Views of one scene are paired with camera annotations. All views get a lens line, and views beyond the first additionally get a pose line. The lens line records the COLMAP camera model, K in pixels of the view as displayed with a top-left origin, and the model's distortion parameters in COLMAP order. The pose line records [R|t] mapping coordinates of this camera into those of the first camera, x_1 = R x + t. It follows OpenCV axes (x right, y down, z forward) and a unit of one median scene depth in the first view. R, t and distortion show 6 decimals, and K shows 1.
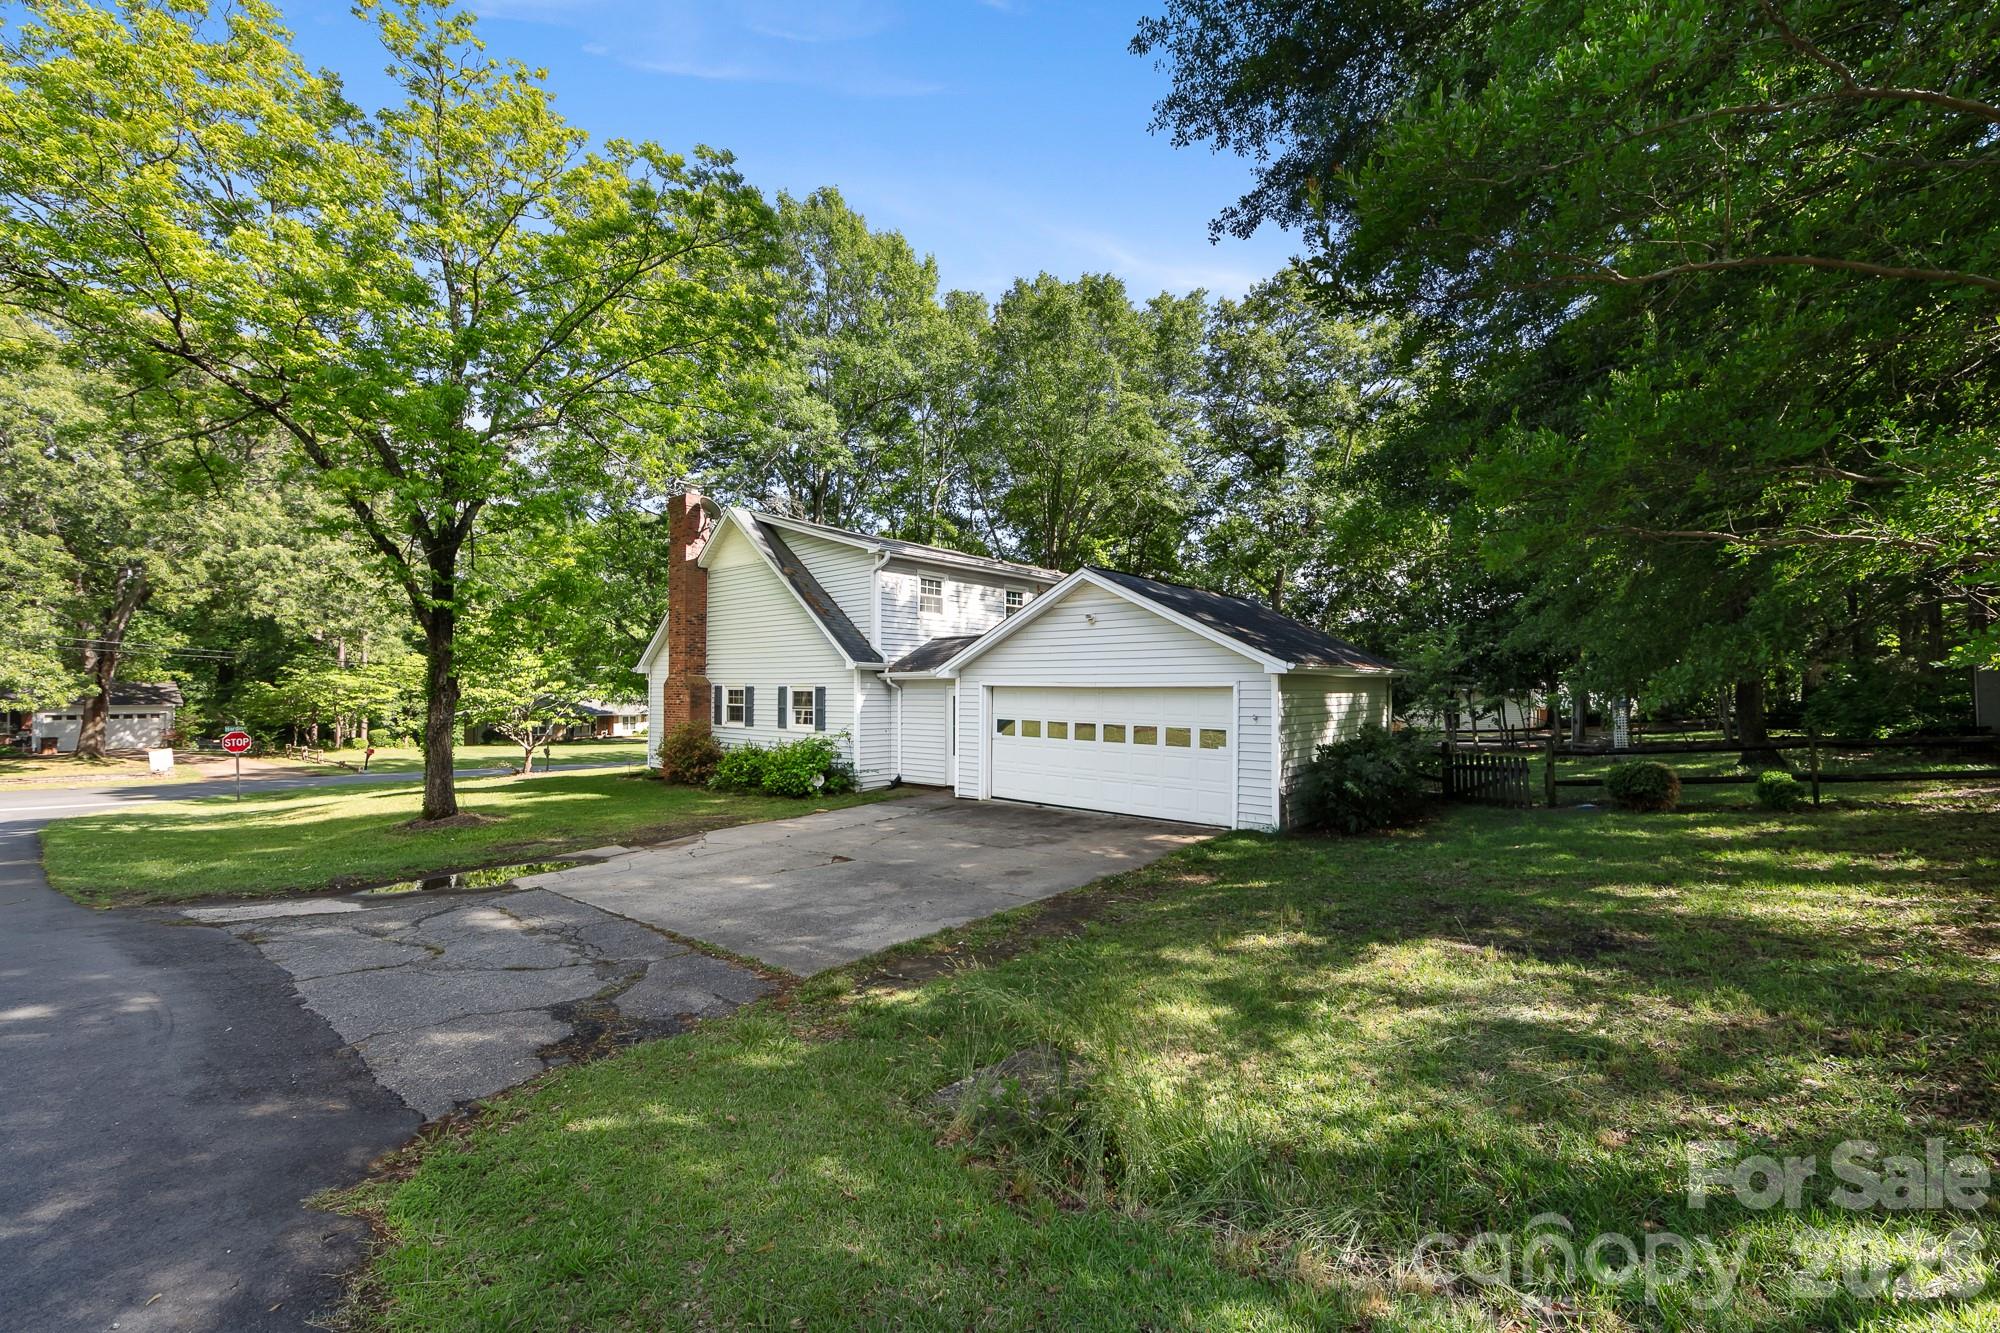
lens RADIAL K [[825.7, 0, 999.6], [0, 825.7, 676.3], [0, 0, 1]] dist [-0.002696, -0.000256]
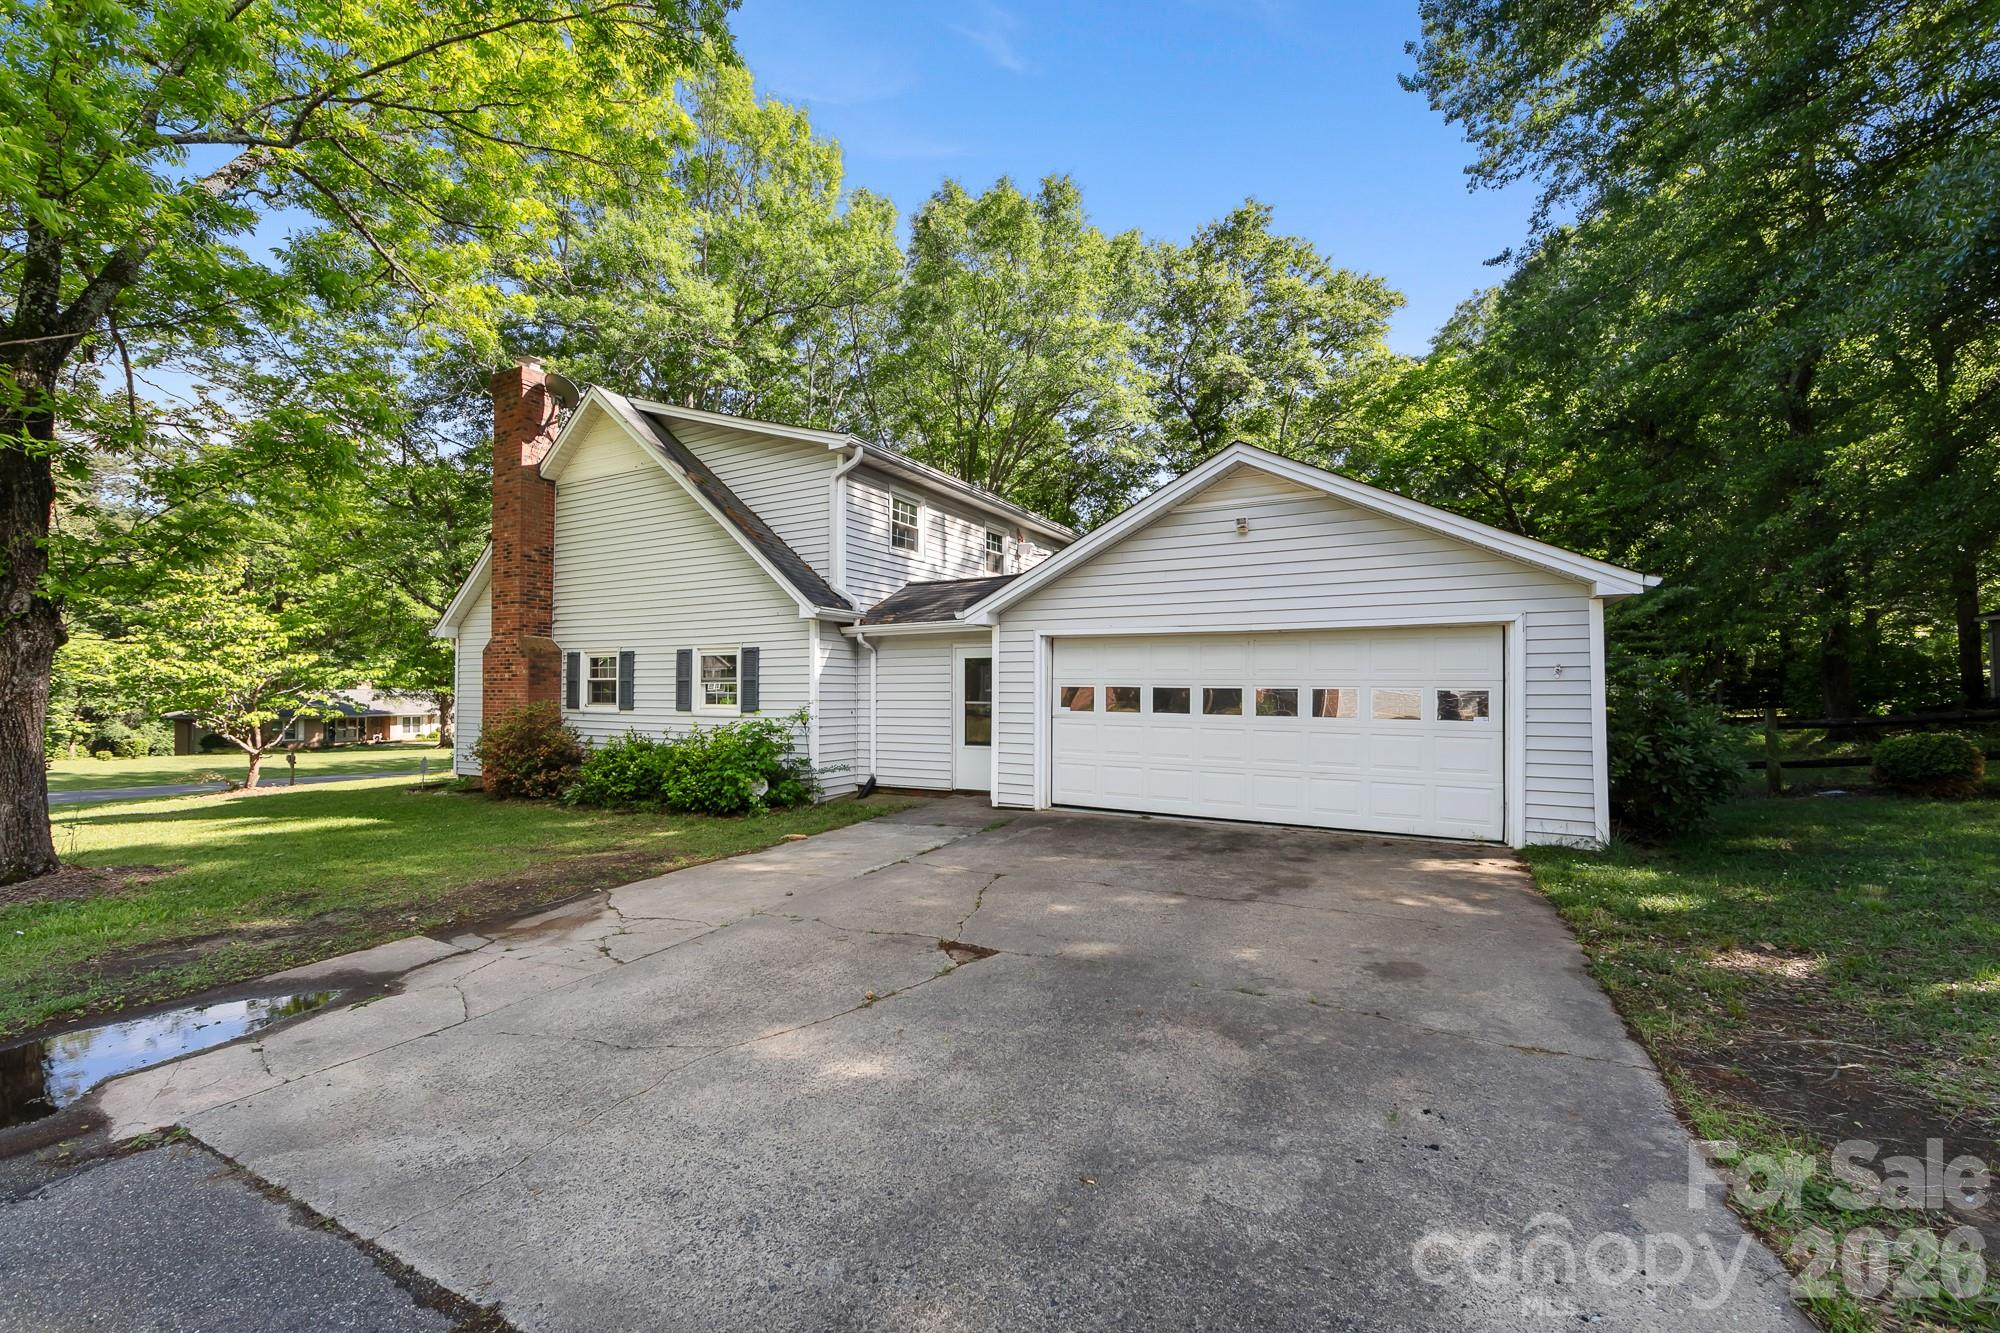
lens RADIAL K [[798.0, 0, 990.3], [0, 798.0, 676.4], [0, 0, 1]] dist [0.001796, -0.000004]
pose [[0.978209, 0.002648, 0.207608, -0.154199], [-0.001509, 0.999983, -0.005645, 0.037926], [-0.207619, 0.005208, 0.978196, 0.310970]]
